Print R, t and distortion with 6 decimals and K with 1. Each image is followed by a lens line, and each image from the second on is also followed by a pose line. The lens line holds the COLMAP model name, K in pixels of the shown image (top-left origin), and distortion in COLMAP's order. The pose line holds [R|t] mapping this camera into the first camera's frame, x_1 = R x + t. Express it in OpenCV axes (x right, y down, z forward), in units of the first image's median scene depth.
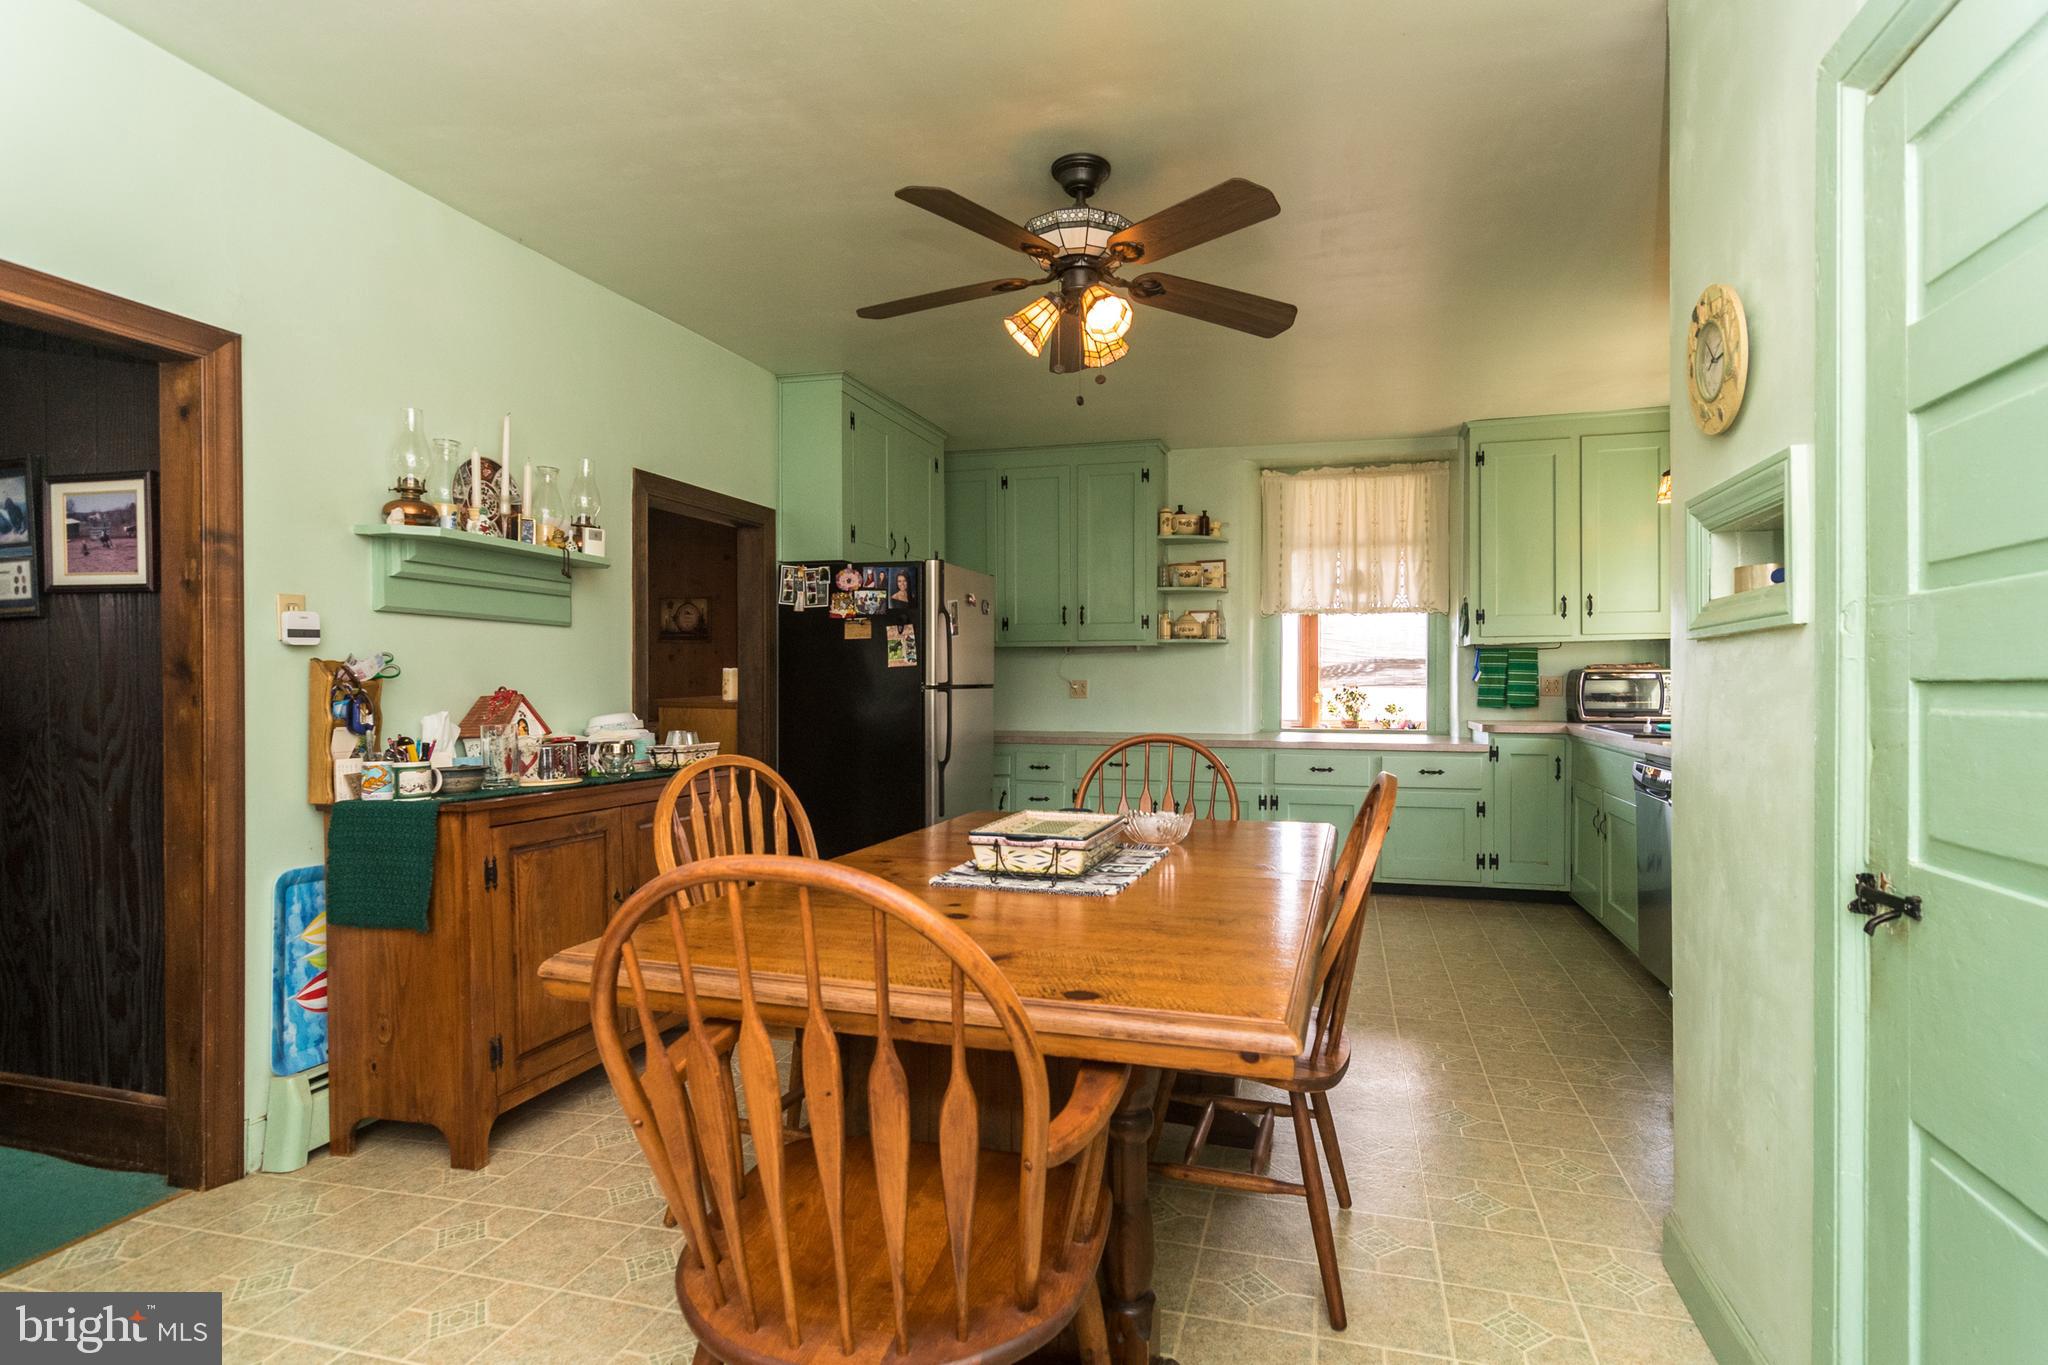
lens RADIAL K [[1021.1, 0, 1051.4], [0, 1021.1, 690.6], [0, 0, 1]] dist [-0.009613, 0.005110]
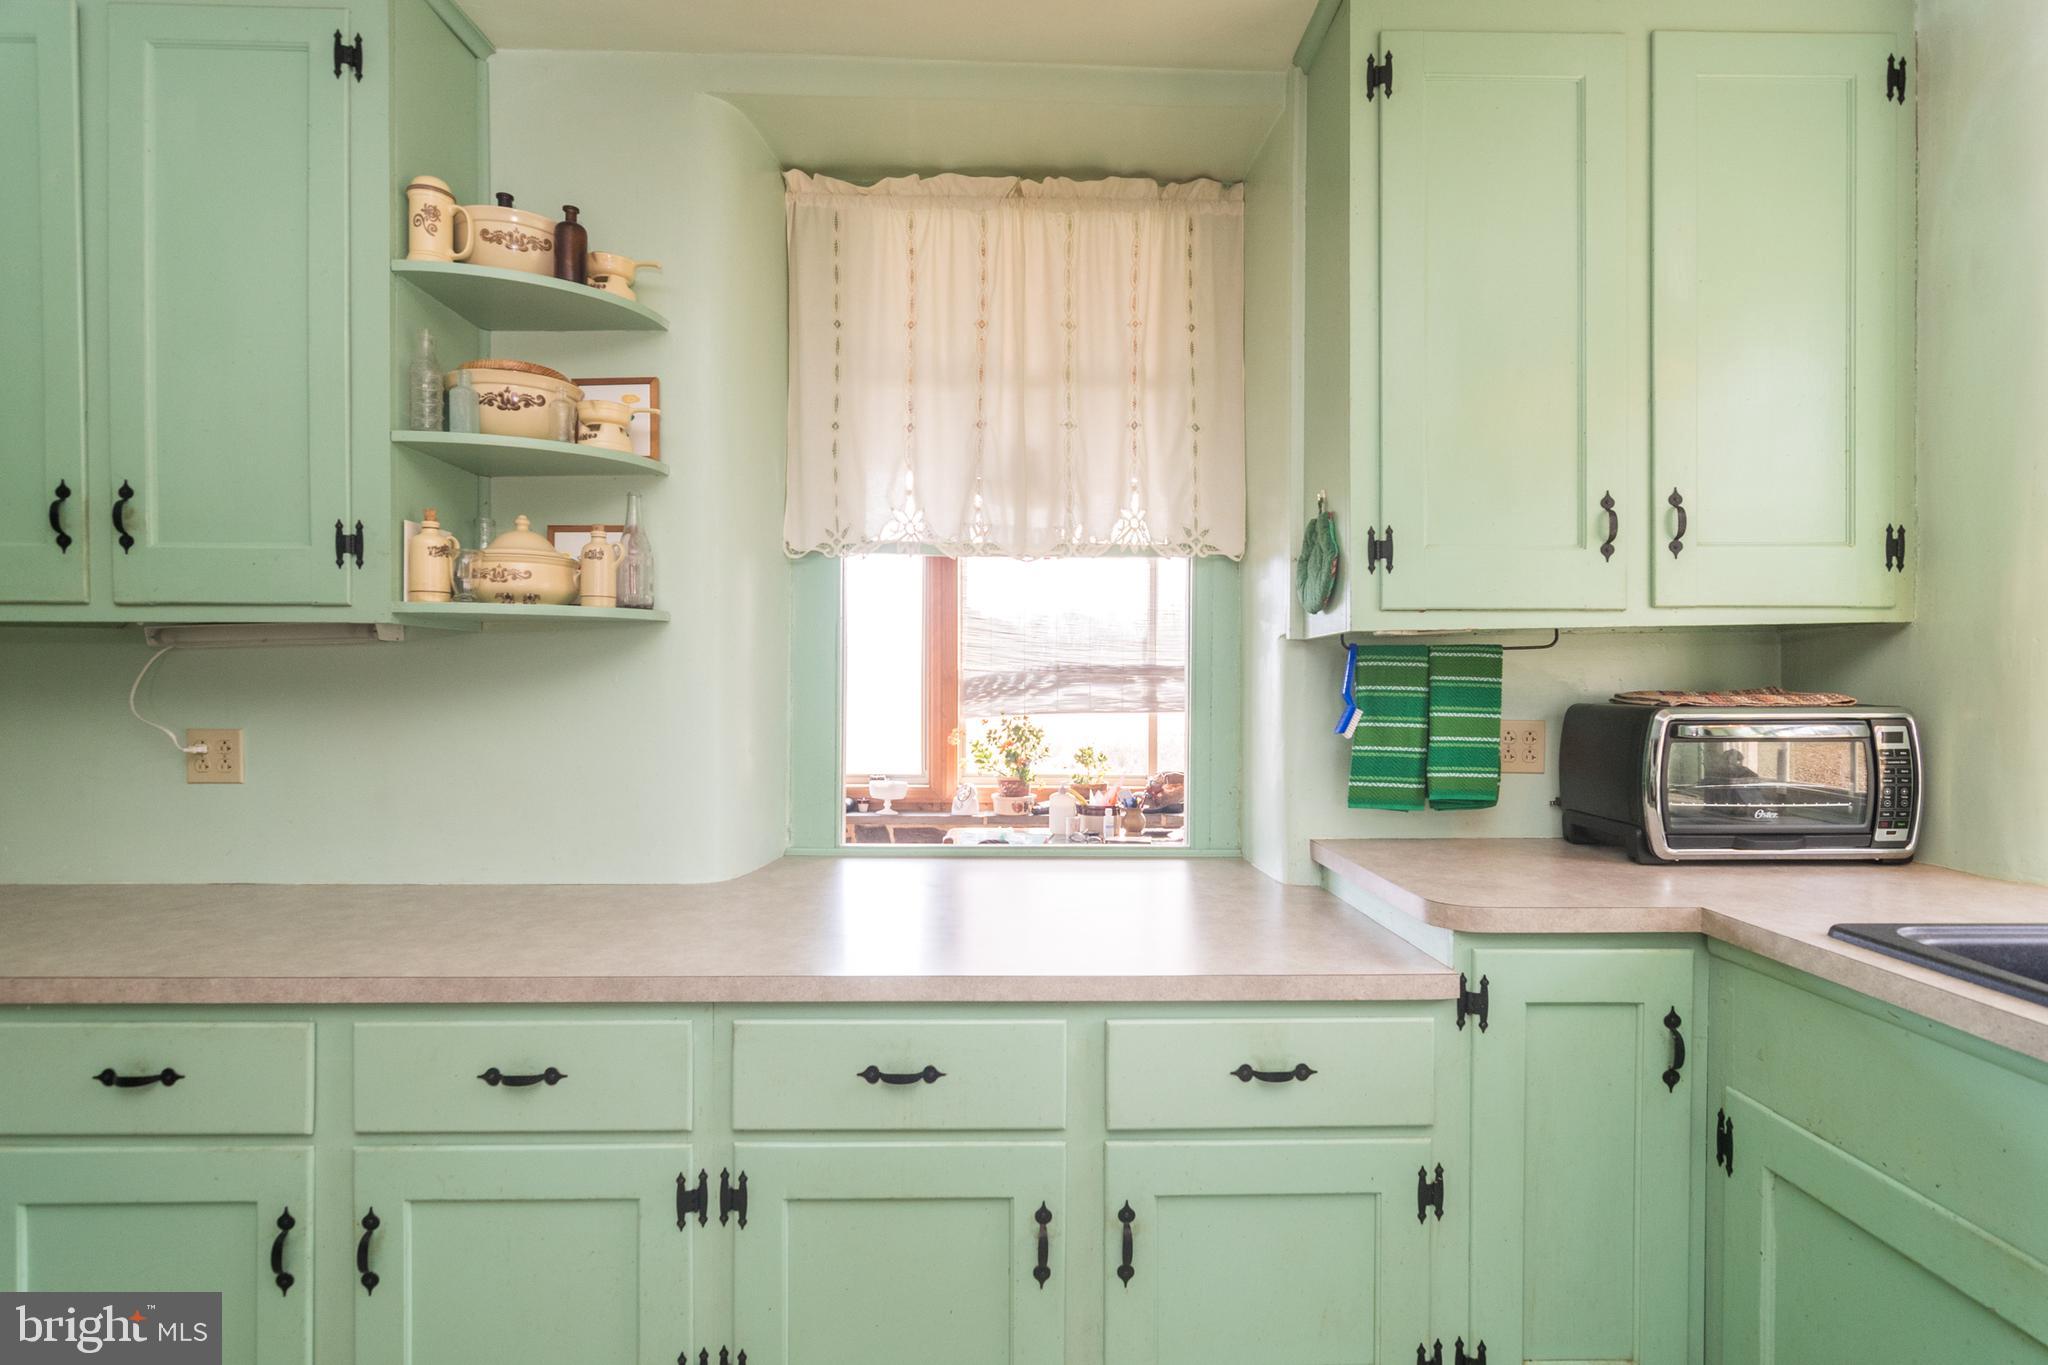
lens RADIAL K [[1021.1, 0, 990.6], [0, 1021.1, 693.9], [0, 0, 1]] dist [-0.009613, 0.005110]
pose [[0.967237, 0.000127, 0.253877, 0.193109], [-0.001184, 0.999991, 0.004013, -0.023933], [-0.253874, -0.004182, 0.967228, 0.644151]]
